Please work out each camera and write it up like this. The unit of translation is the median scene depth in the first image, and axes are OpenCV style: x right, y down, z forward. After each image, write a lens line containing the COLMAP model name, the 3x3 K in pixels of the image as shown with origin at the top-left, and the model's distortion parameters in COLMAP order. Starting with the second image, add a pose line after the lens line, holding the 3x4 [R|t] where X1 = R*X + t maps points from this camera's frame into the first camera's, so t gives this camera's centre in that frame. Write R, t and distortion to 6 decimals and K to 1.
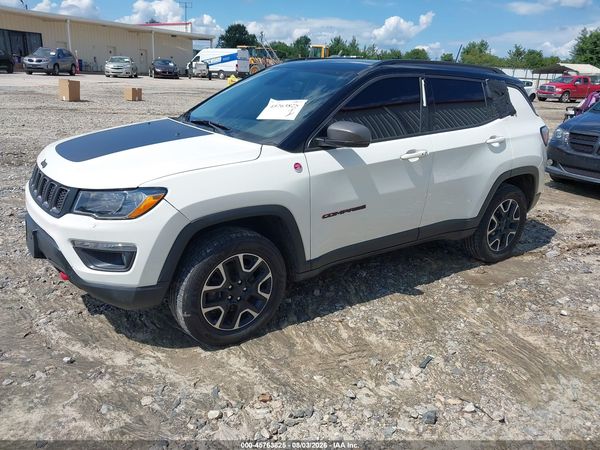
lens RADIAL K [[465.1, 0, 292.5], [0, 465.1, 224.5], [0, 0, 1]] dist [-0.000175, 0.002152]
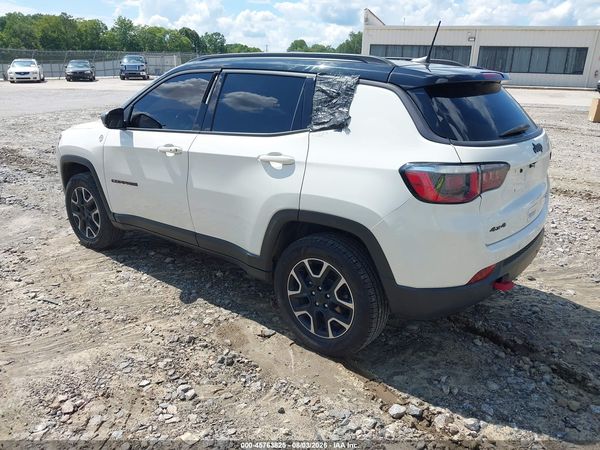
lens RADIAL K [[470.5, 0, 300.0], [0, 470.5, 225.0], [0, 0, 1]] dist [0.007568, -0.008480]
pose [[0.297373, 0.259917, -0.918701, 1.319084], [-0.306073, 0.937400, 0.166135, -0.252185], [0.904372, 0.231786, 0.358311, 0.931923]]
